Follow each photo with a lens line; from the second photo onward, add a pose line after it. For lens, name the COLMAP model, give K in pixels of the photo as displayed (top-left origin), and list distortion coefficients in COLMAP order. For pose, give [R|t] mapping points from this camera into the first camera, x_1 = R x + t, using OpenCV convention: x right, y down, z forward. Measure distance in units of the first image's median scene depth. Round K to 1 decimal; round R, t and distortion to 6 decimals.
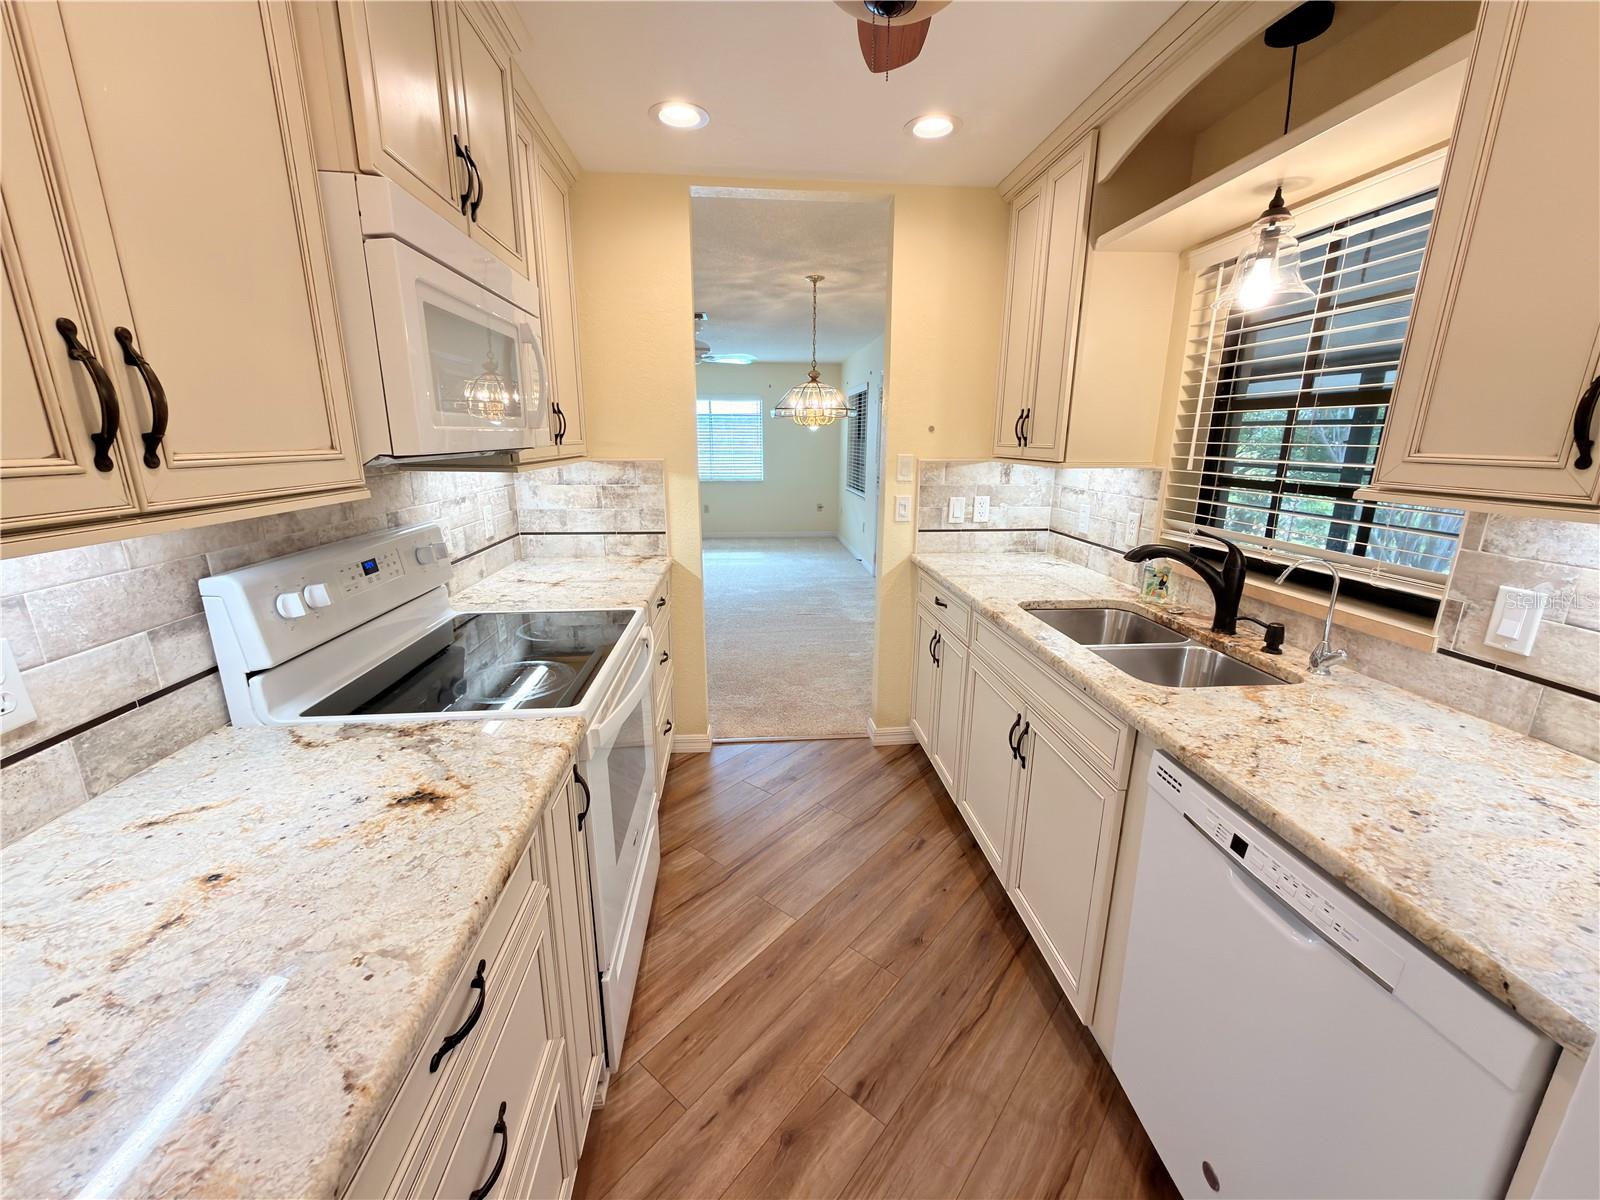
lens RADIAL K [[641.3, 0, 797.3], [0, 641.3, 602.7], [0, 0, 1]] dist [0.000475, 0.000052]
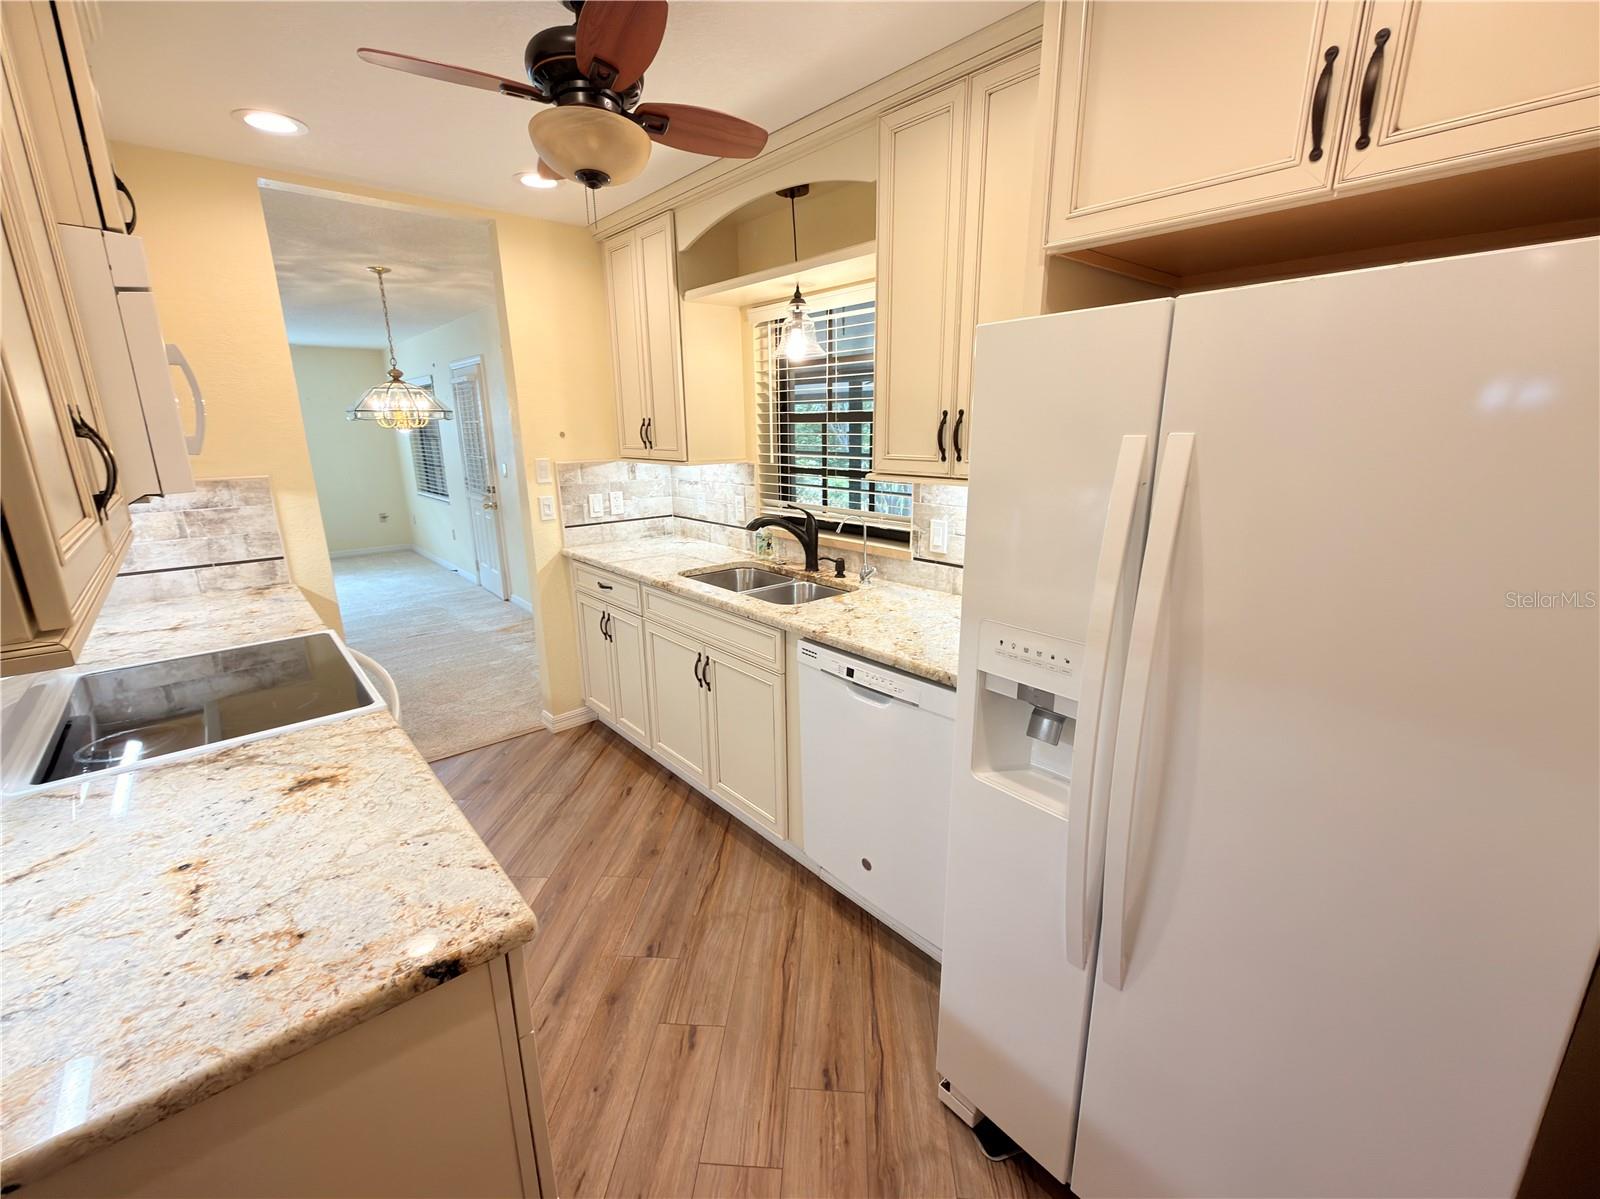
lens RADIAL K [[680.6, 0, 800.0], [0, 680.6, 599.5], [0, 0, 1]] dist [0.000144, 0.000168]
pose [[0.807647, -0.160677, 0.567353, -0.271604], [0.162657, 0.985536, 0.047561, 0.032018], [-0.566788, 0.053872, 0.822100, -0.288607]]
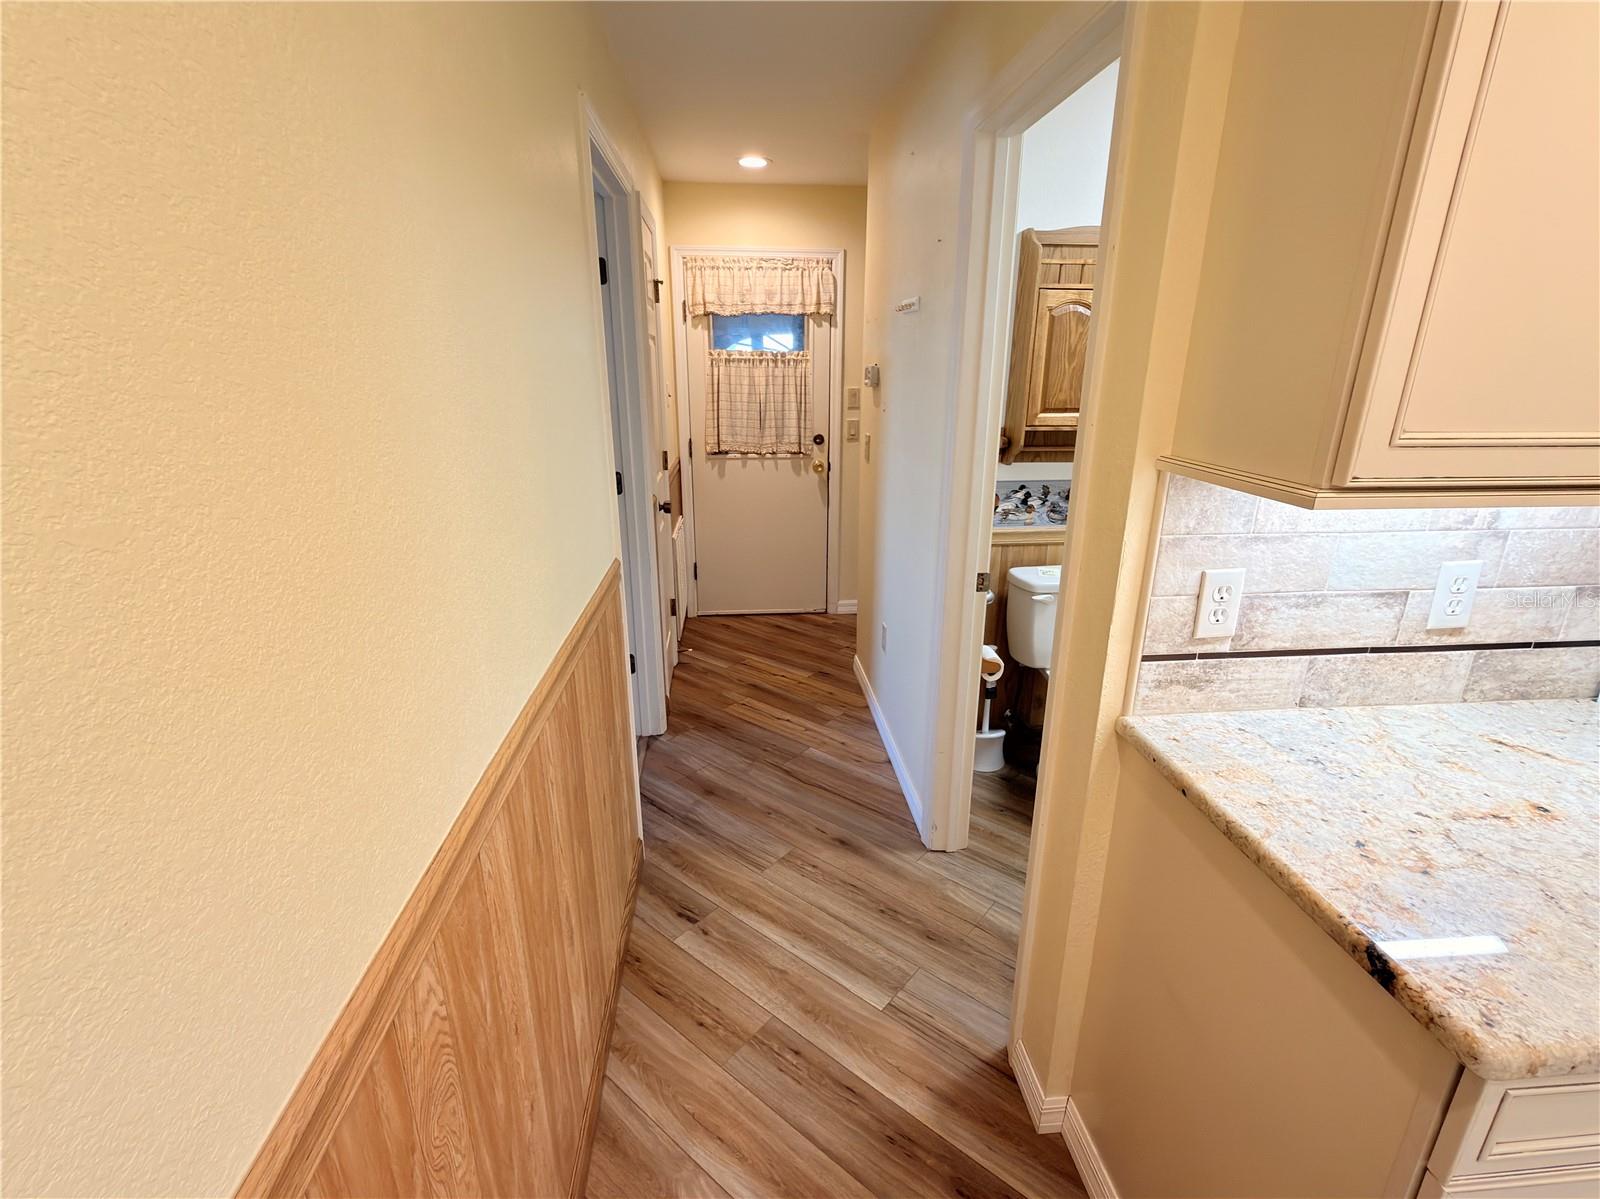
lens RADIAL K [[736.3, 0, 801.2], [0, 736.3, 607.5], [0, 0, 1]] dist [-0.001071, -0.000243]
pose [[0.002230, 0.309386, -0.950934, 0.082595], [-0.254437, 0.919816, 0.298665, 0.022834], [0.967087, 0.241287, 0.080770, -0.185586]]
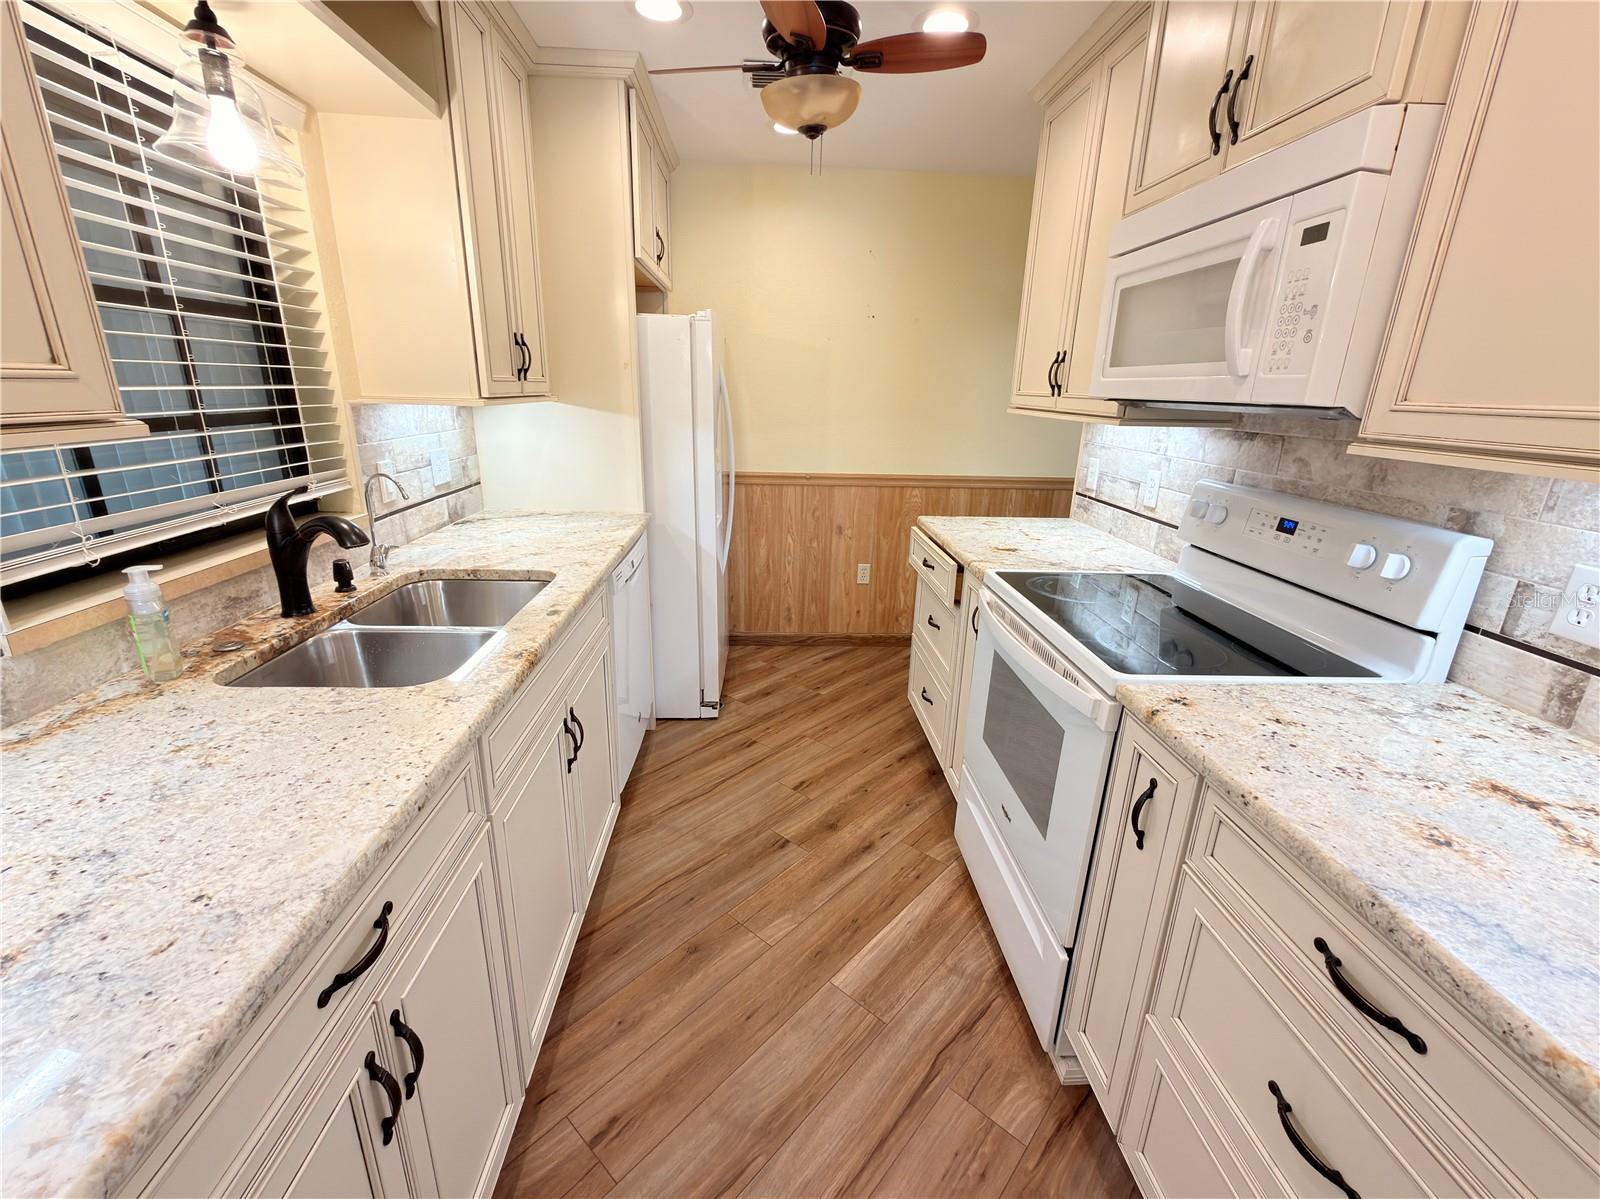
lens RADIAL K [[680.6, 0, 800.0], [0, 680.6, 599.5], [0, 0, 1]] dist [0.000144, 0.000168]
pose [[-0.998993, -0.040468, 0.019370, 0.043498], [-0.024019, 0.847067, 0.530942, -0.412128], [-0.037894, 0.529942, -0.847187, 1.638203]]
